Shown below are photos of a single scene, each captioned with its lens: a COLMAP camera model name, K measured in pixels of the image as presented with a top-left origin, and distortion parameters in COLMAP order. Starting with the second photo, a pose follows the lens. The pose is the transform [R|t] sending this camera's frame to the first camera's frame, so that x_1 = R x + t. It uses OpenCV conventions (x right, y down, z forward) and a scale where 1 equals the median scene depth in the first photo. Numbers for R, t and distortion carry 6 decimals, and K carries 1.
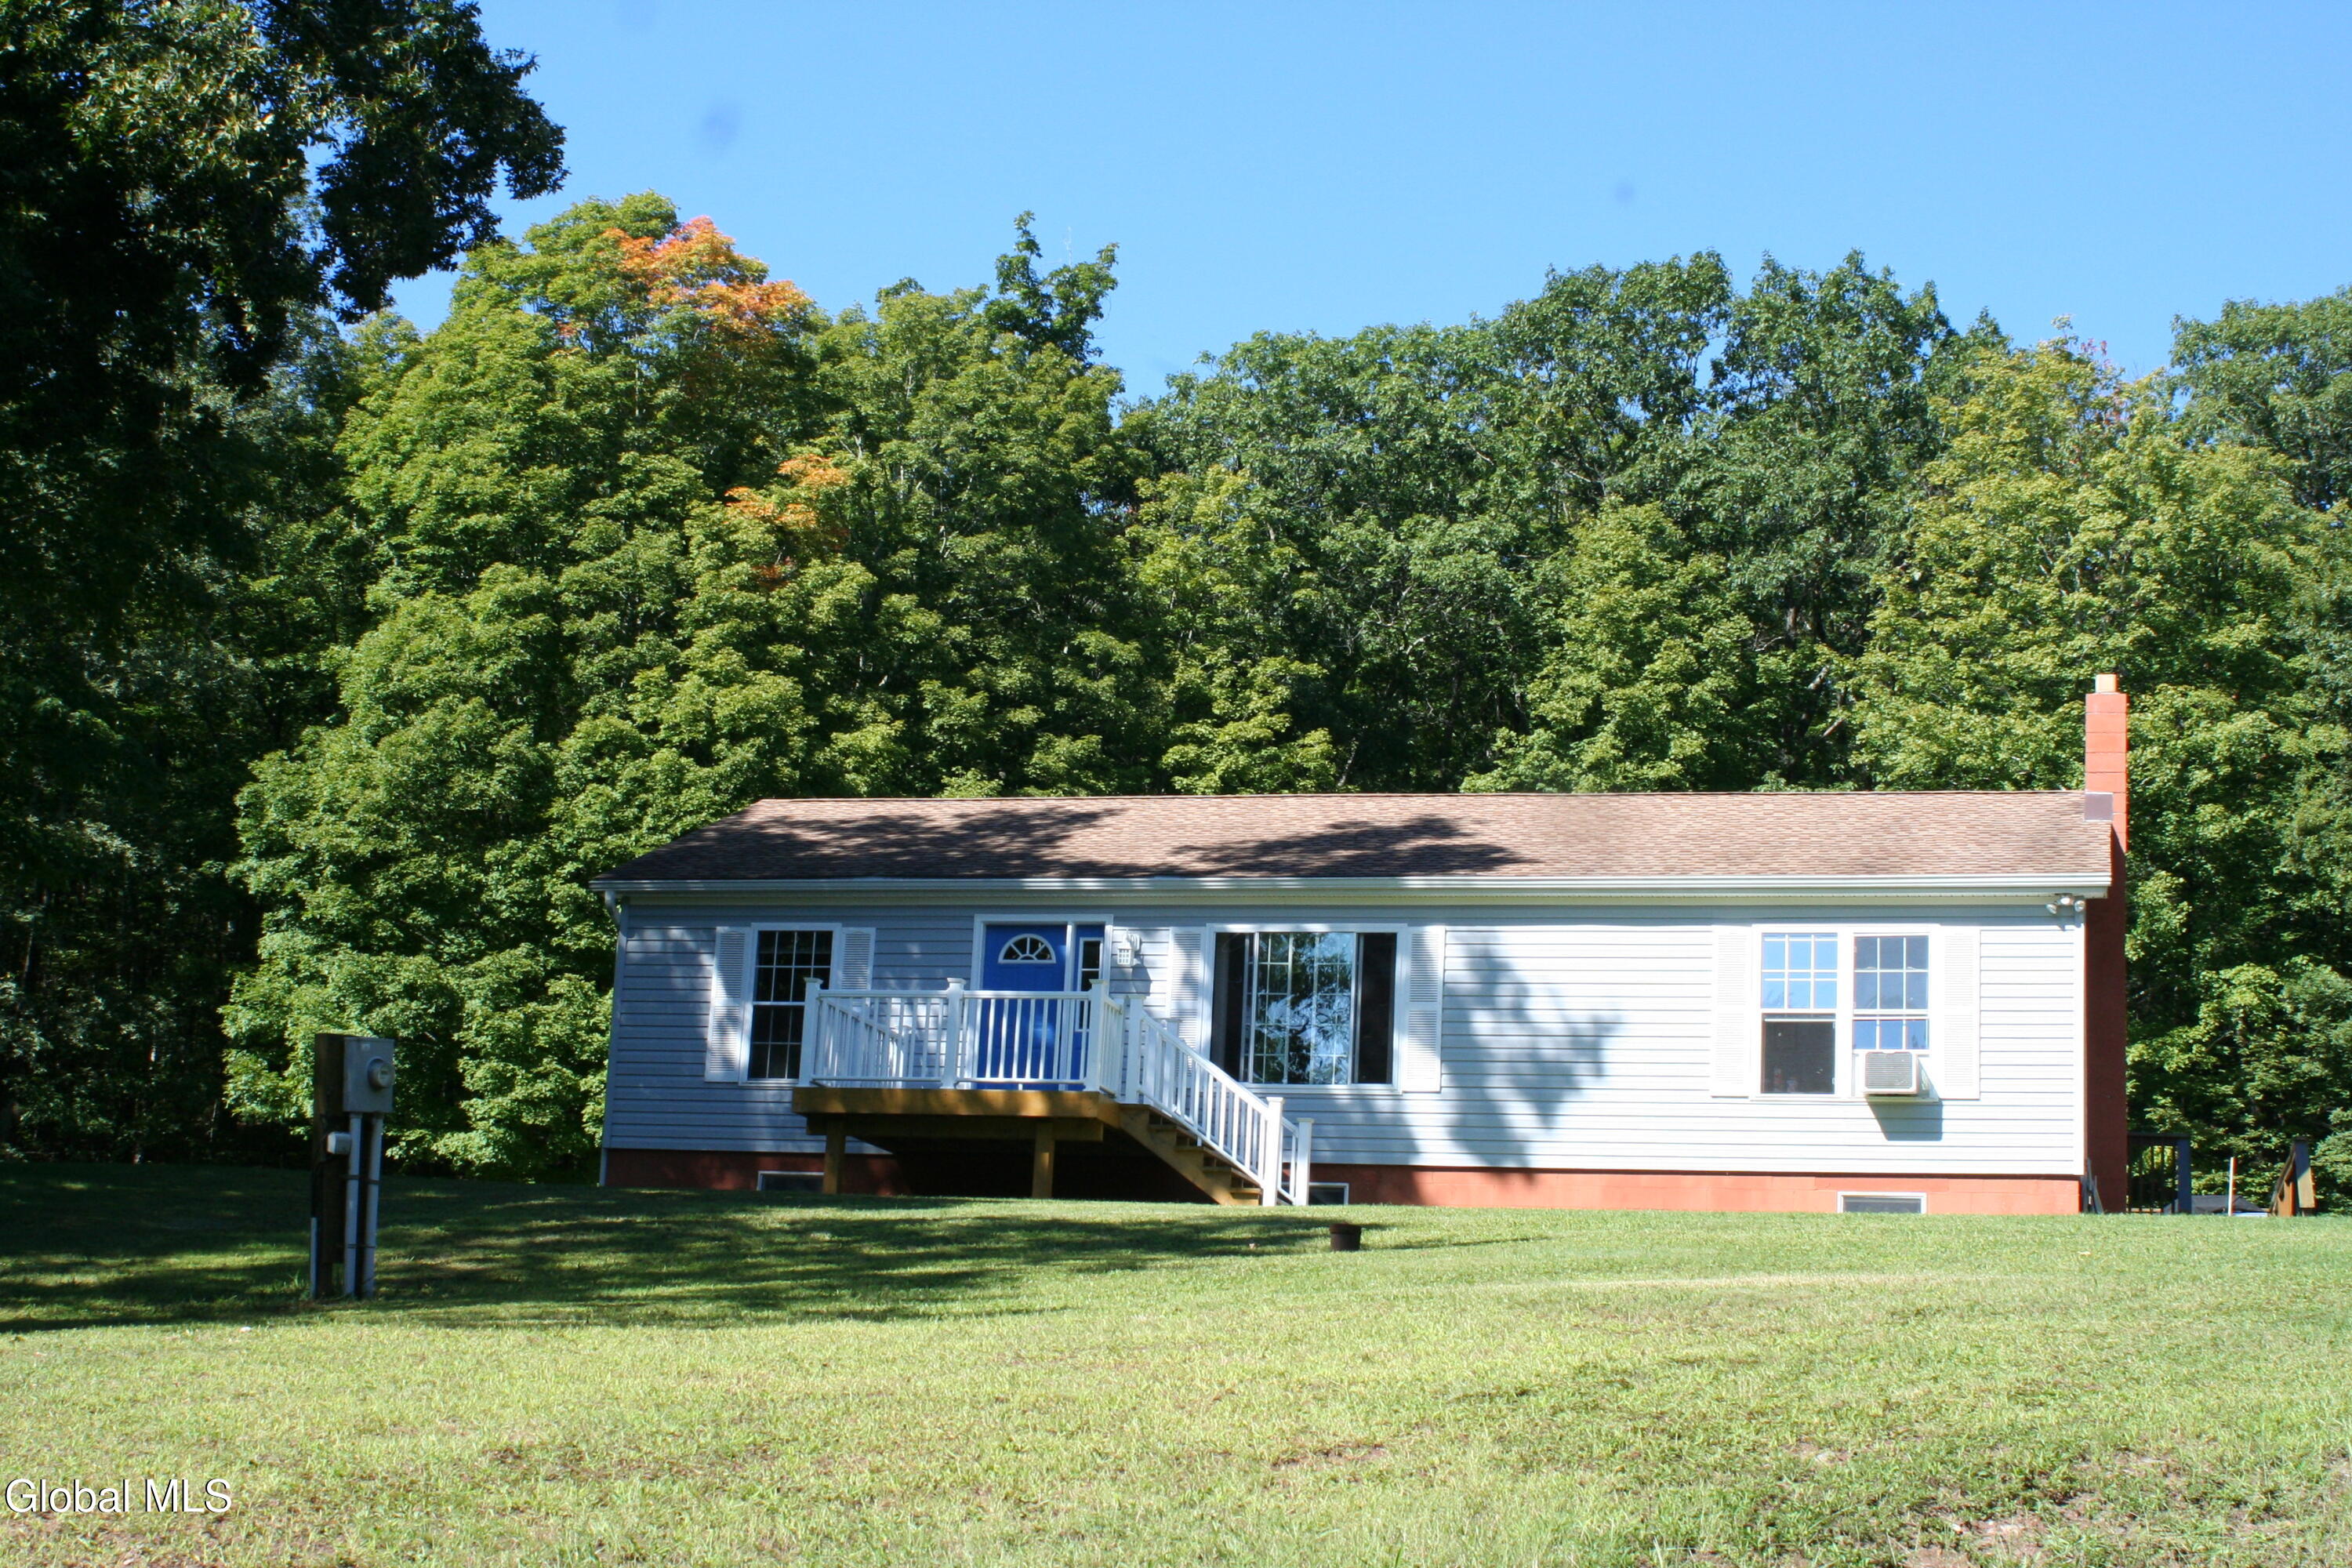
lens RADIAL K [[3362.9, 0, 1176.0], [0, 3362.9, 784.0], [0, 0, 1]] dist [-0.024585, 0.010887]
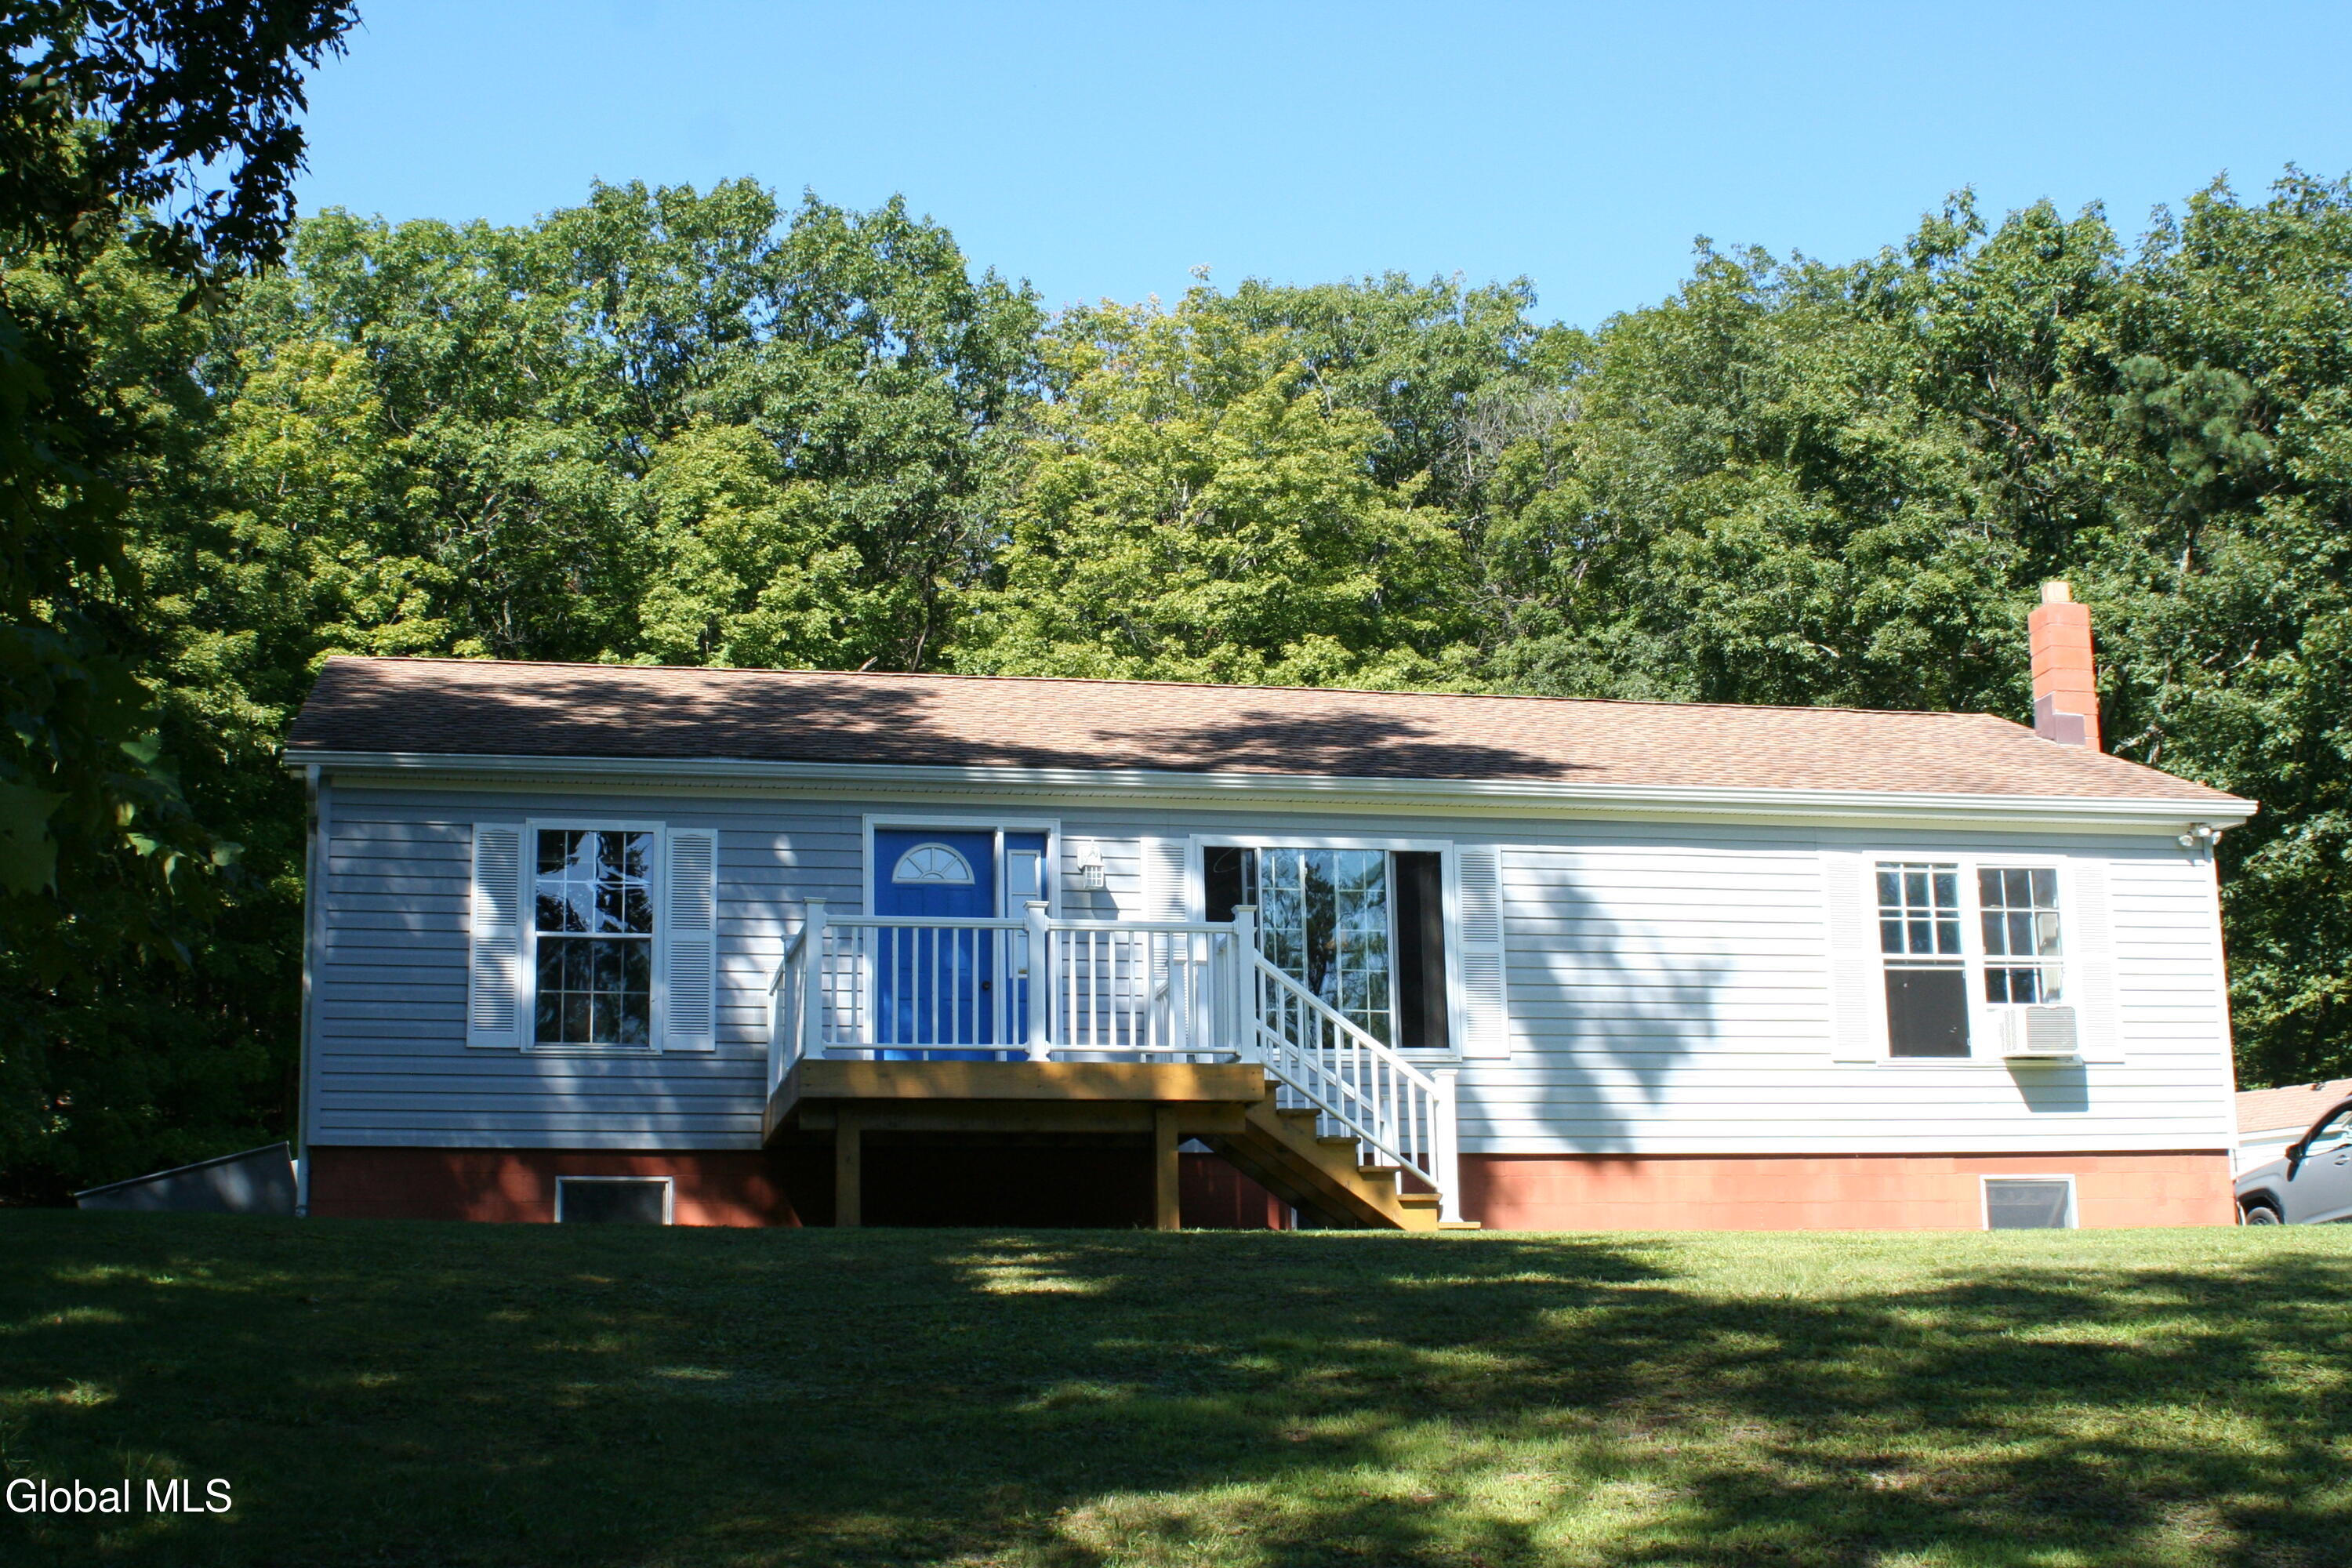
lens RADIAL K [[3098.8, 0, 1176.0], [0, 3098.8, 784.0], [0, 0, 1]] dist [-0.144036, 0.085182]
pose [[0.908268, 0.032606, 0.417116, -0.289367], [-0.037614, 0.999285, 0.003791, 0.028513], [-0.416694, -0.019133, 0.908845, 0.383289]]
